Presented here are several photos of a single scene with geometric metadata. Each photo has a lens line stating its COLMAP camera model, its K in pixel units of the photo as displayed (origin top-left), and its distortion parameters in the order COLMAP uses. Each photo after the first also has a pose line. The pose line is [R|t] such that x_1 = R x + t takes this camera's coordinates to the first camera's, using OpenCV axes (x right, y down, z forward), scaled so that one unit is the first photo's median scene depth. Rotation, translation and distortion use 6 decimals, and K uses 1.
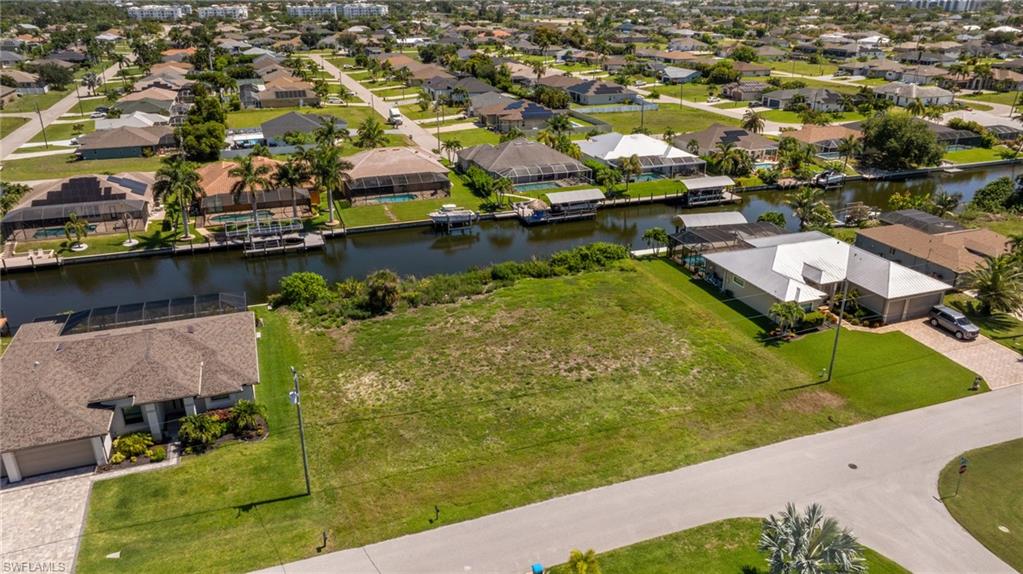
lens RADIAL K [[722.3, 0, 514.3], [0, 722.3, 284.6], [0, 0, 1]] dist [-0.025879, 0.009090]
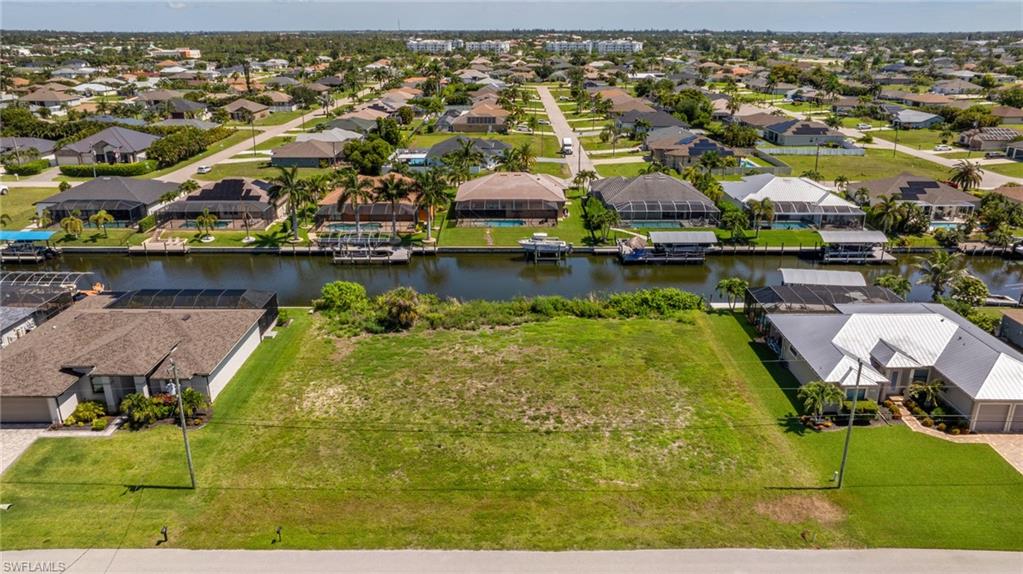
lens RADIAL K [[729.1, 0, 514.8], [0, 729.1, 286.5], [0, 0, 1]] dist [-0.034660, 0.028692]
pose [[0.938315, 0.114417, -0.326304, 0.214486], [-0.129994, 0.991167, -0.026260, -0.010912], [0.320417, 0.067058, 0.944900, 0.080578]]
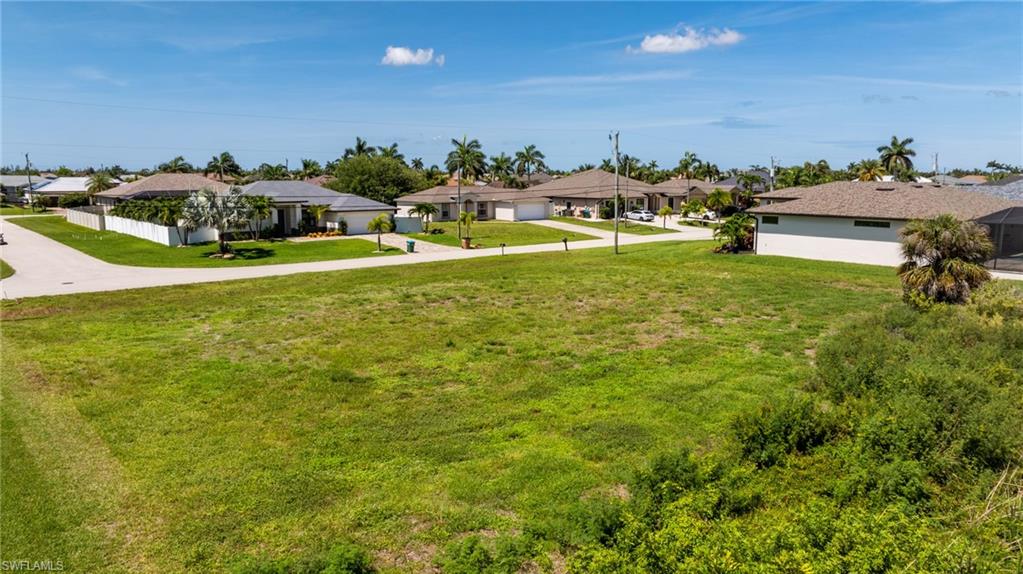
lens RADIAL K [[722.3, 0, 514.3], [0, 722.3, 284.6], [0, 0, 1]] dist [-0.025879, 0.009090]
pose [[-0.936455, 0.048446, -0.347425, 0.143916], [-0.136328, 0.862301, 0.487701, -0.111931], [0.323212, 0.504074, -0.800902, 0.947999]]
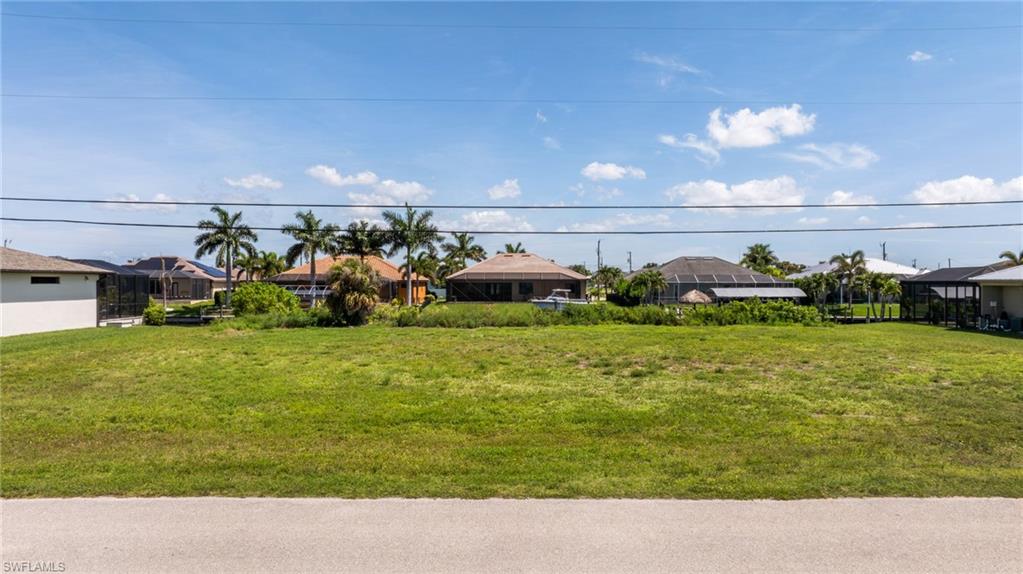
lens RADIAL K [[722.3, 0, 514.3], [0, 722.3, 284.6], [0, 0, 1]] dist [-0.025879, 0.009090]
pose [[0.941007, 0.000794, -0.338386, 0.110620], [-0.127853, 0.926706, -0.353370, 0.147786], [0.313304, 0.375787, 0.872138, 0.393184]]
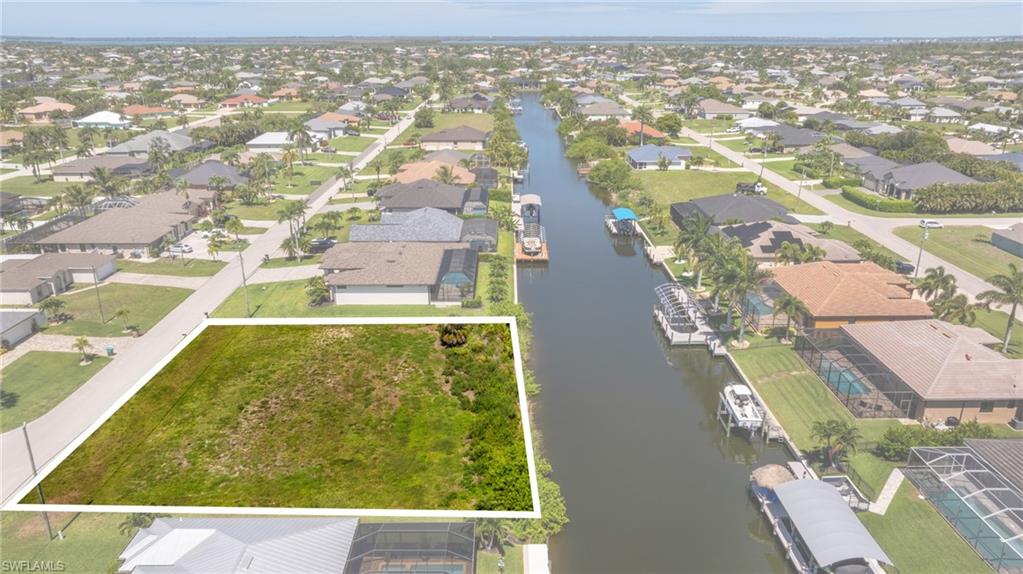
lens RADIAL K [[722.3, 0, 514.3], [0, 722.3, 284.6], [0, 0, 1]] dist [-0.025879, 0.009090]
pose [[-0.334339, 0.305905, -0.891426, 0.578725], [-0.358144, 0.833661, 0.420408, -0.419664], [0.871751, 0.459818, -0.169167, 0.936866]]
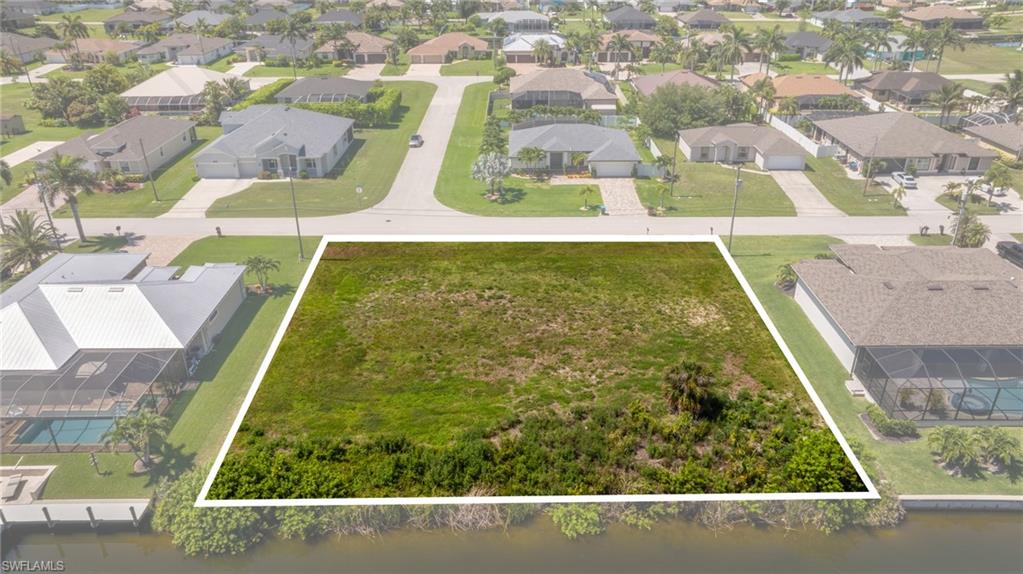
lens RADIAL K [[722.3, 0, 514.3], [0, 722.3, 284.6], [0, 0, 1]] dist [-0.025879, 0.009090]
pose [[-0.938954, -0.152103, 0.308593, -0.166720], [0.132278, 0.668411, 0.731935, -0.419174], [-0.317597, 0.728073, -0.607488, 1.041989]]
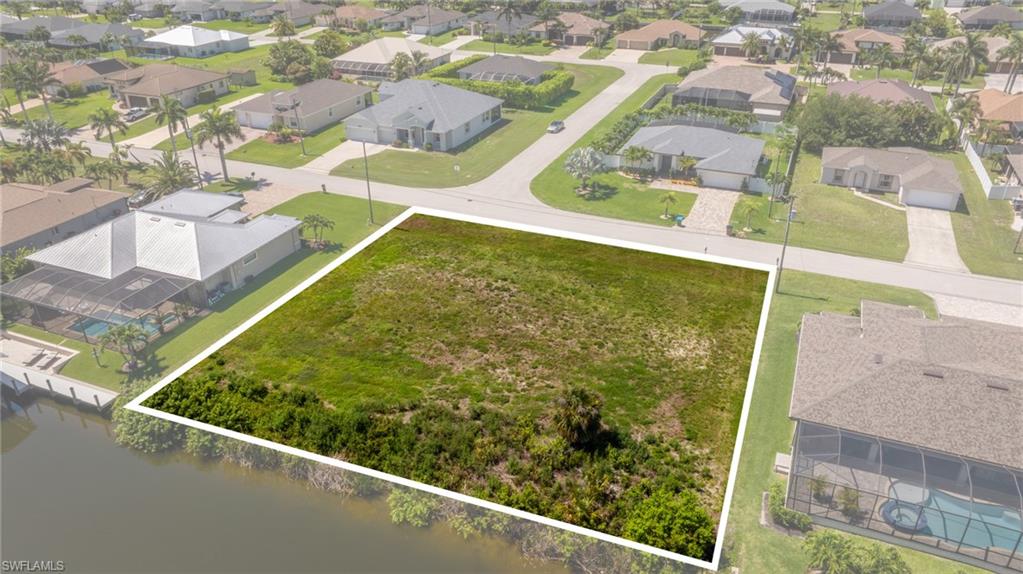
lens RADIAL K [[722.3, 0, 514.3], [0, 722.3, 284.6], [0, 0, 1]] dist [-0.025879, 0.009090]
pose [[-0.730322, -0.319223, 0.603926, -0.367223], [0.262868, 0.684678, 0.679791, -0.389454], [-0.630500, 0.655219, -0.416122, 0.924500]]
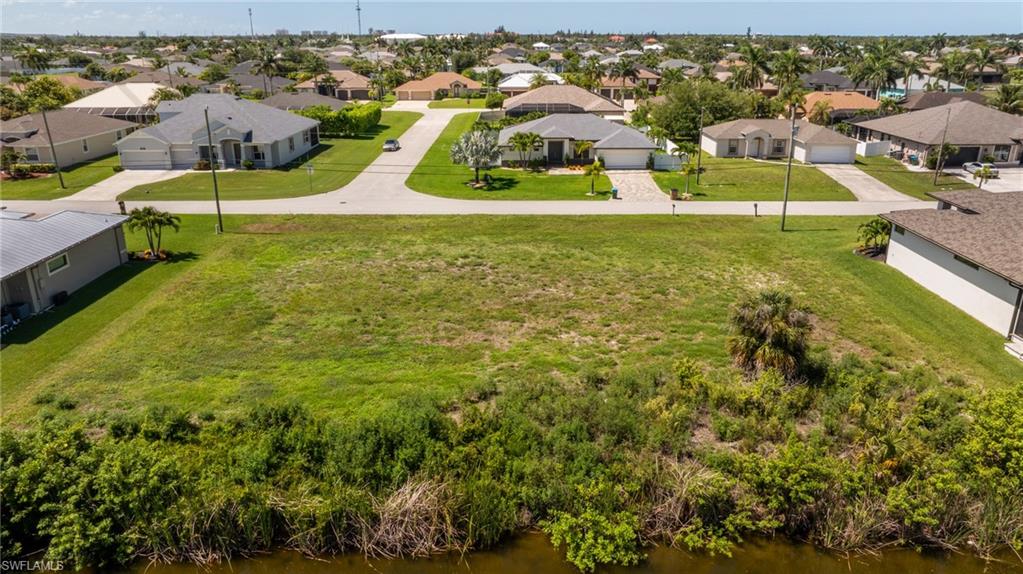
lens RADIAL K [[731.6, 0, 515.3], [0, 731.6, 287.8], [0, 0, 1]] dist [-0.025120, 0.002889]
pose [[-0.939156, -0.114251, 0.323932, -0.133383], [0.128586, 0.757548, 0.639989, -0.221638], [-0.318513, 0.642703, -0.696765, 0.991654]]
